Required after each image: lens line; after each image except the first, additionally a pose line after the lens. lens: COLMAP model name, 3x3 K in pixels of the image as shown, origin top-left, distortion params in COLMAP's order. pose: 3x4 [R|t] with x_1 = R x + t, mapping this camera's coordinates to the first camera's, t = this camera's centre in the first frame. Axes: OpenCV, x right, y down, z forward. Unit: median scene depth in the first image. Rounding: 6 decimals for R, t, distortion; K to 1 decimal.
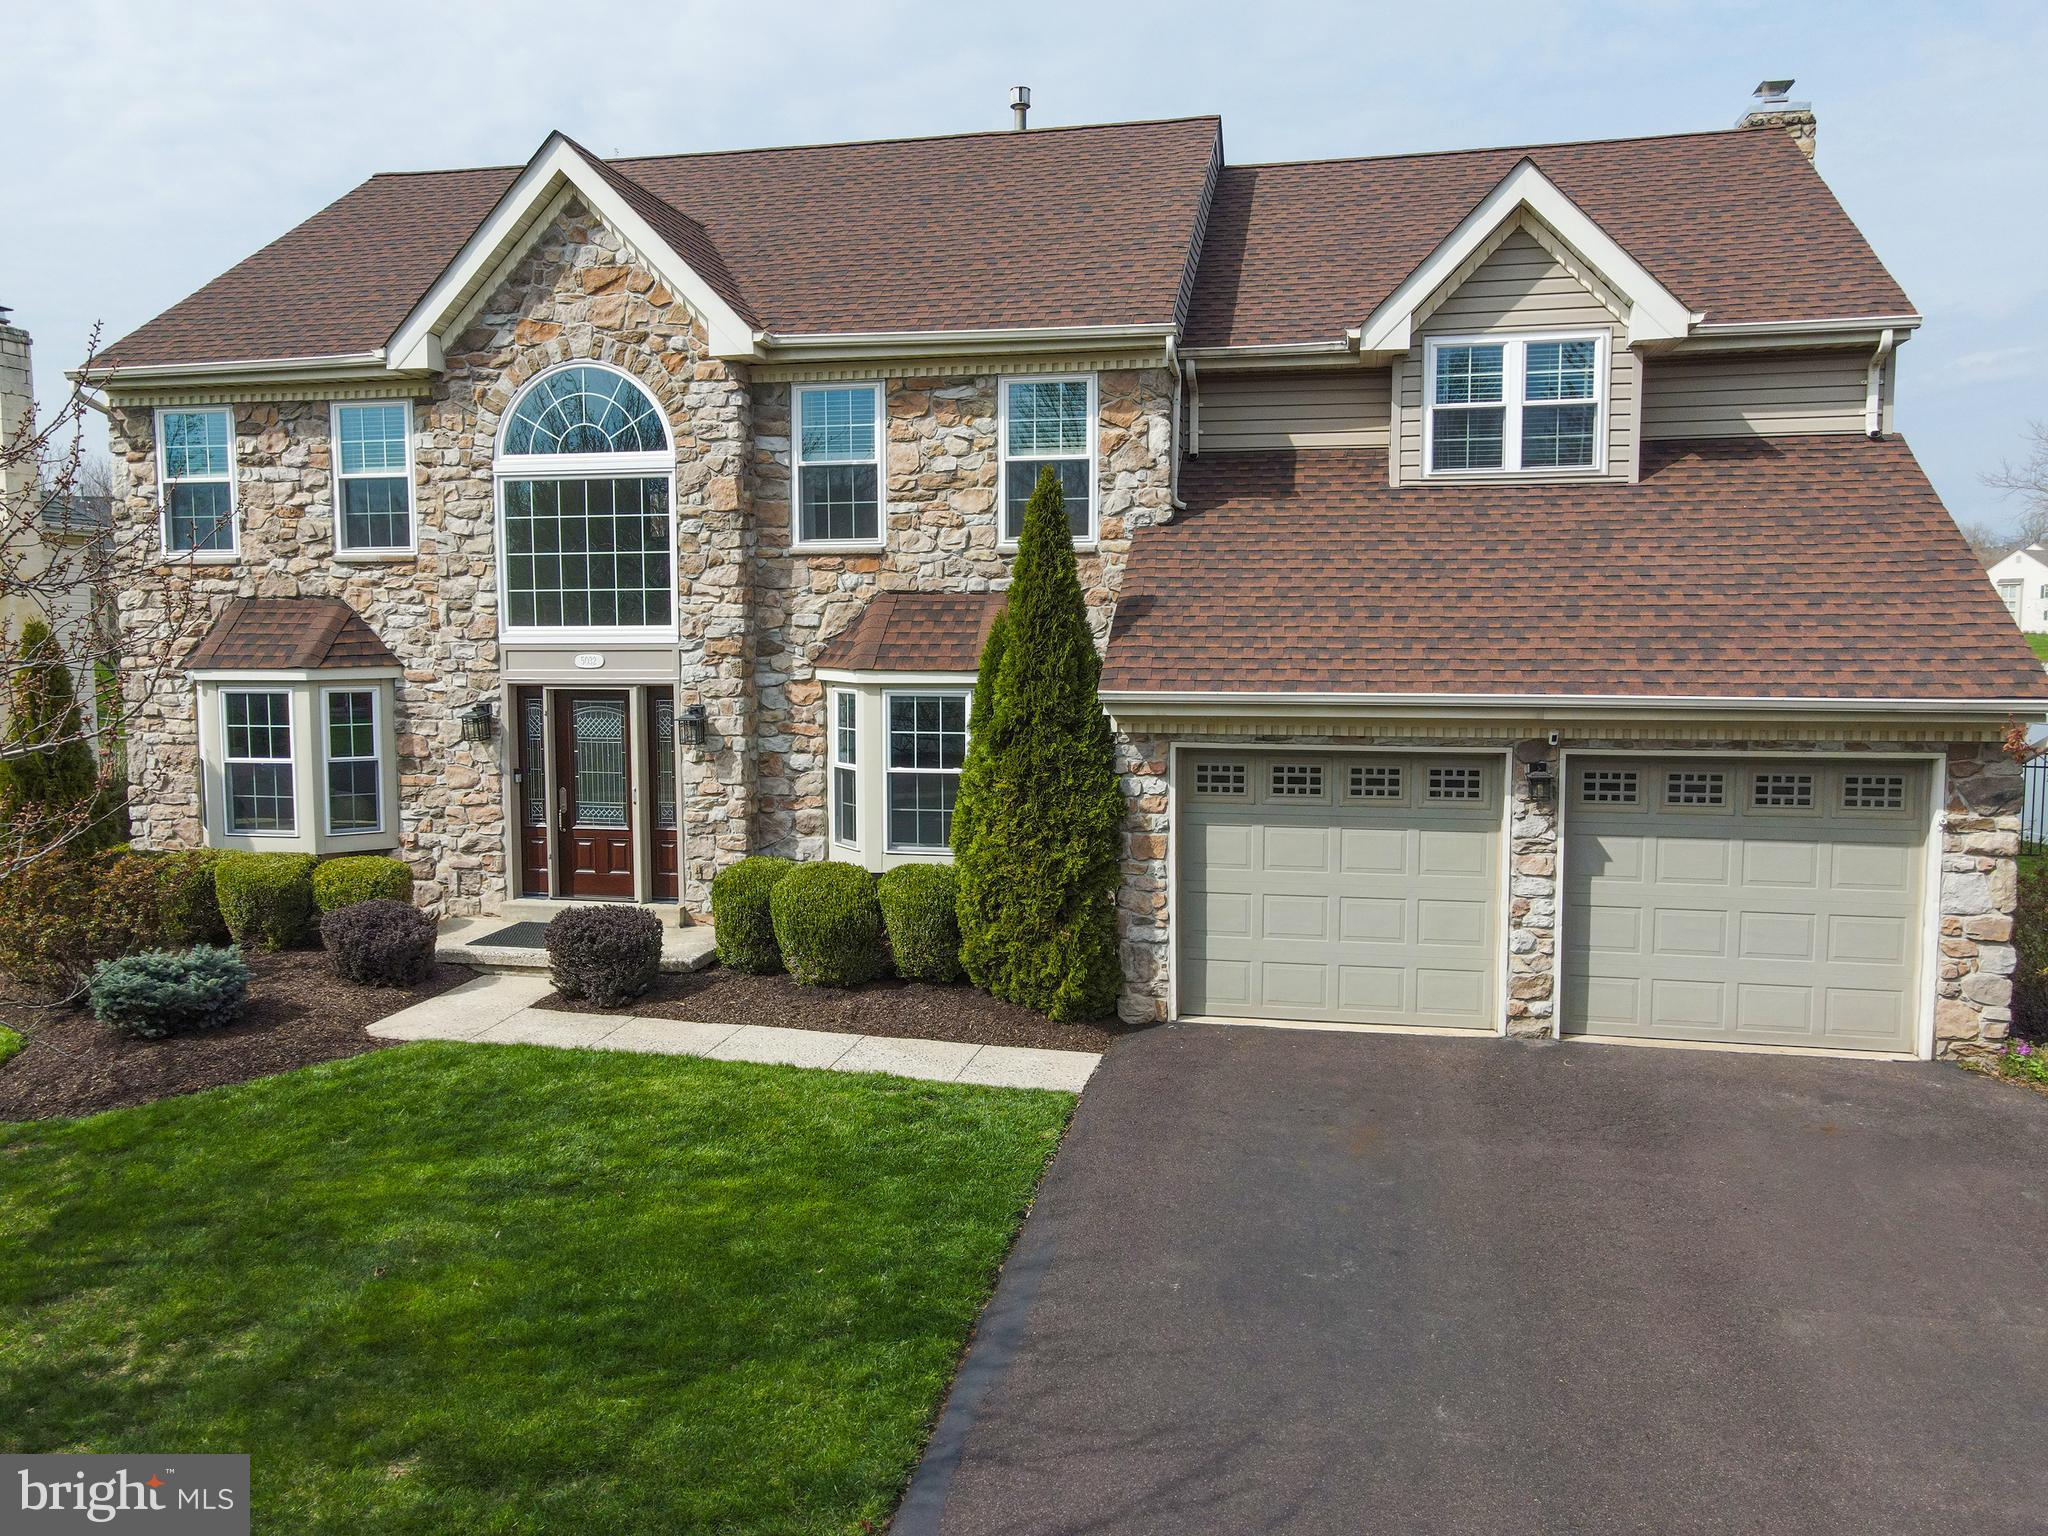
lens RADIAL K [[1502.1, 0, 1024.0], [0, 1502.1, 768.0], [0, 0, 1]] dist [-0.014193, 0.049417]
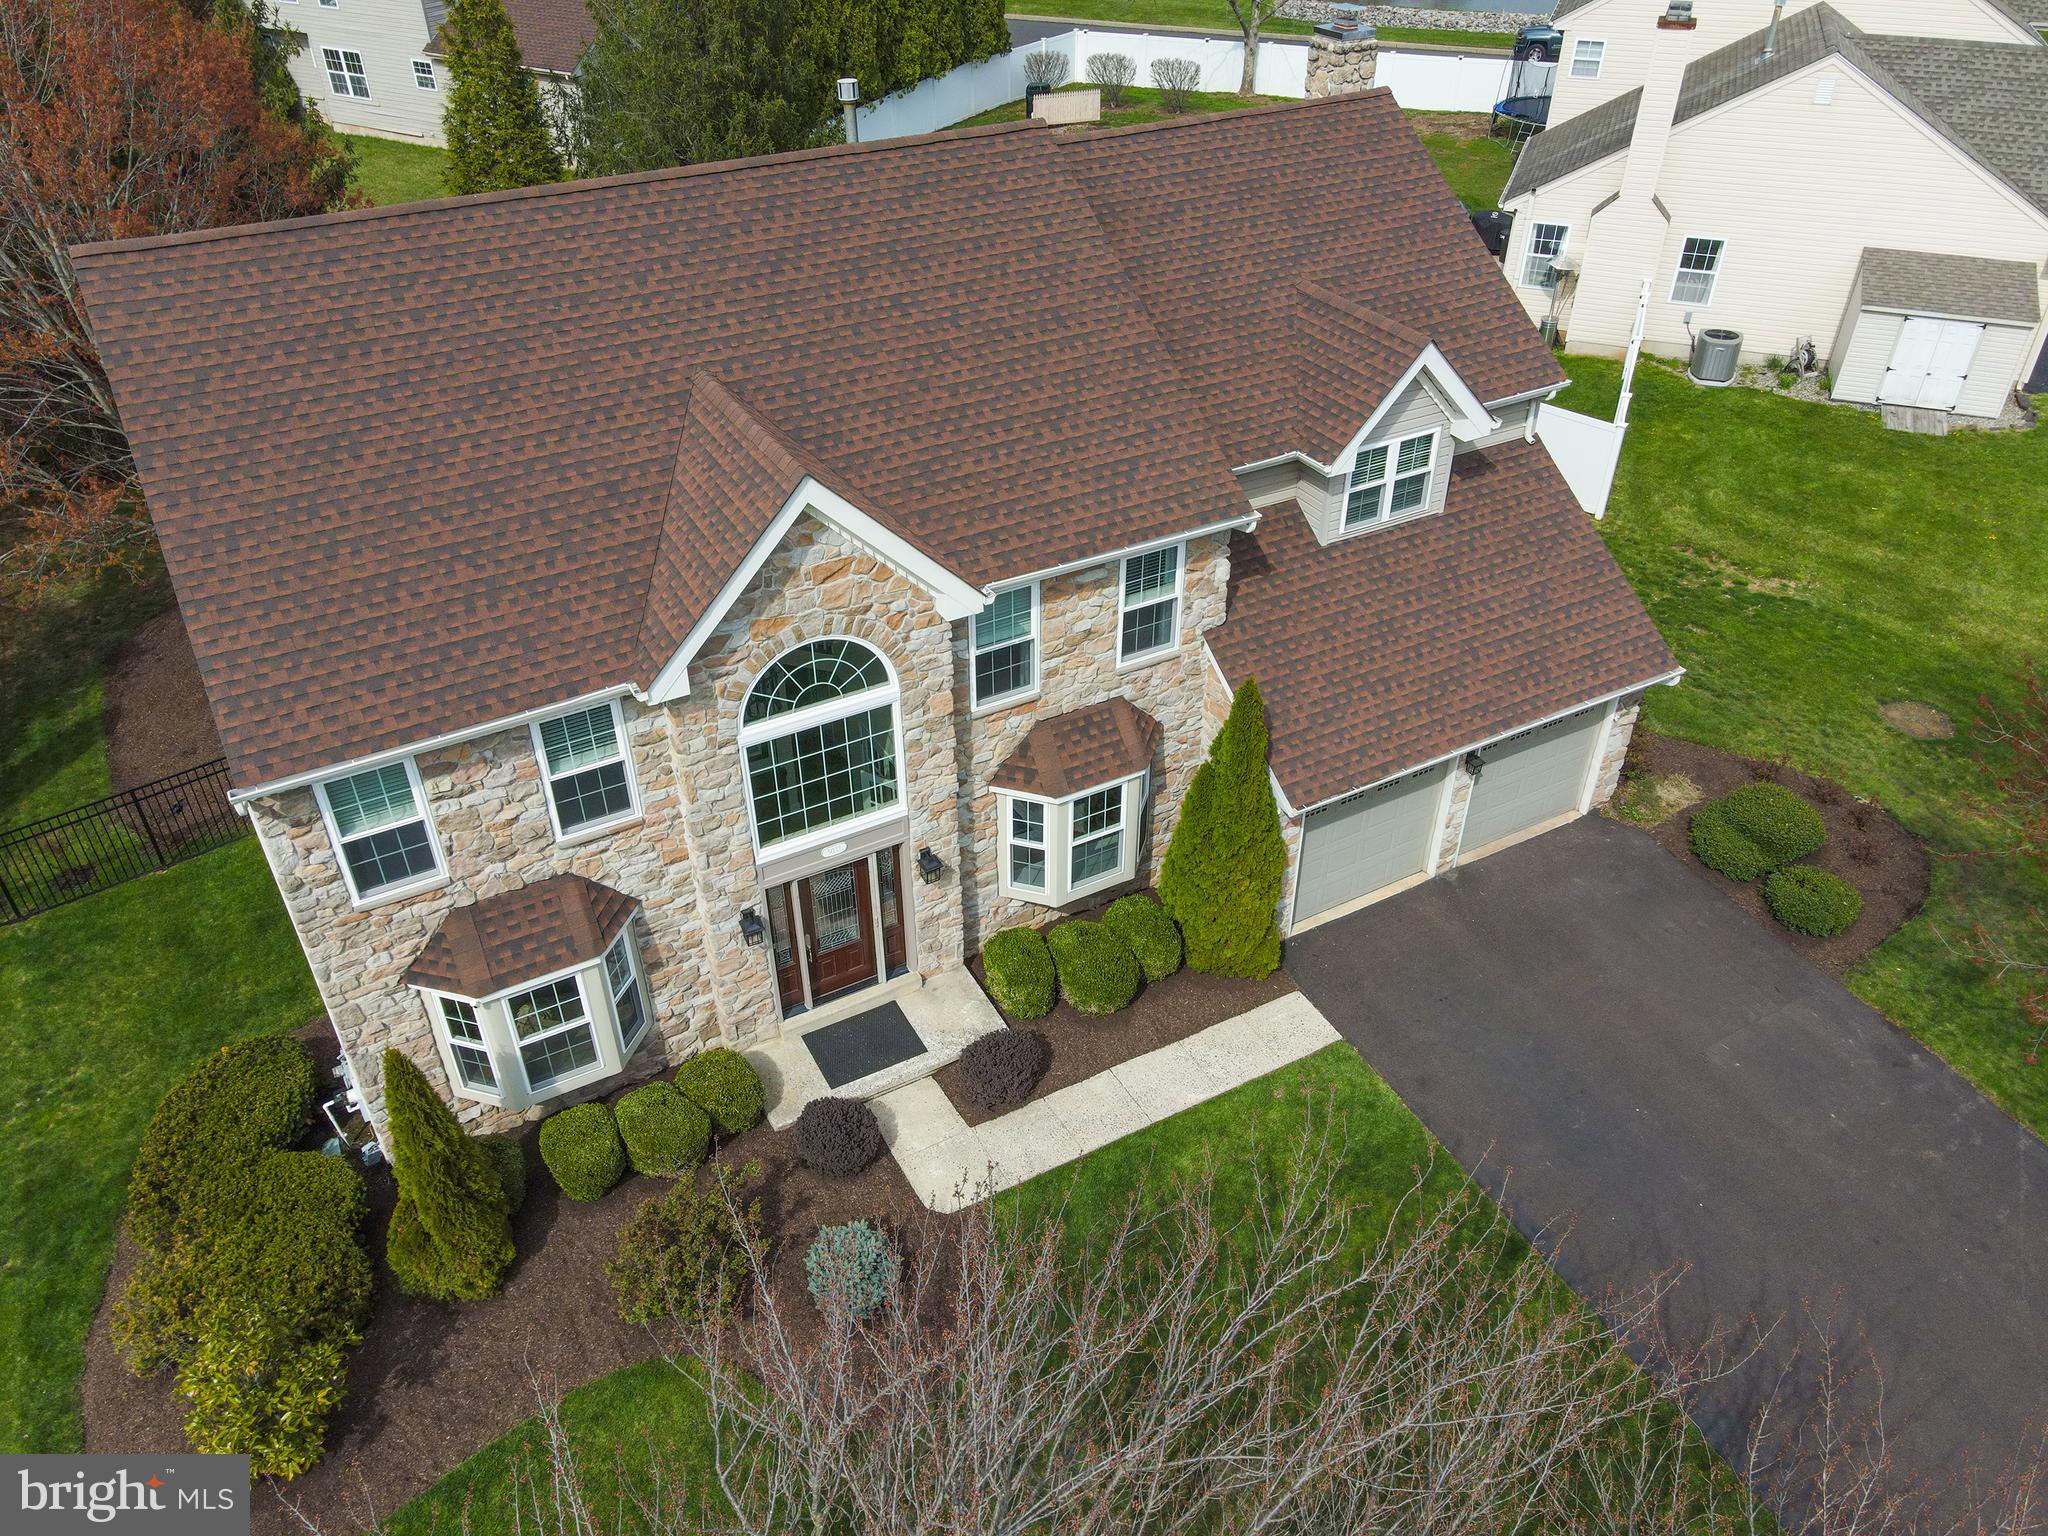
lens RADIAL K [[1502.1, 0, 1024.0], [0, 1502.1, 768.0], [0, 0, 1]] dist [-0.014193, 0.049417]
pose [[0.755640, -0.388089, 0.527631, -0.793233], [0.062824, 0.844790, 0.531397, -0.764022], [-0.651967, -0.368397, 0.662739, 0.133281]]
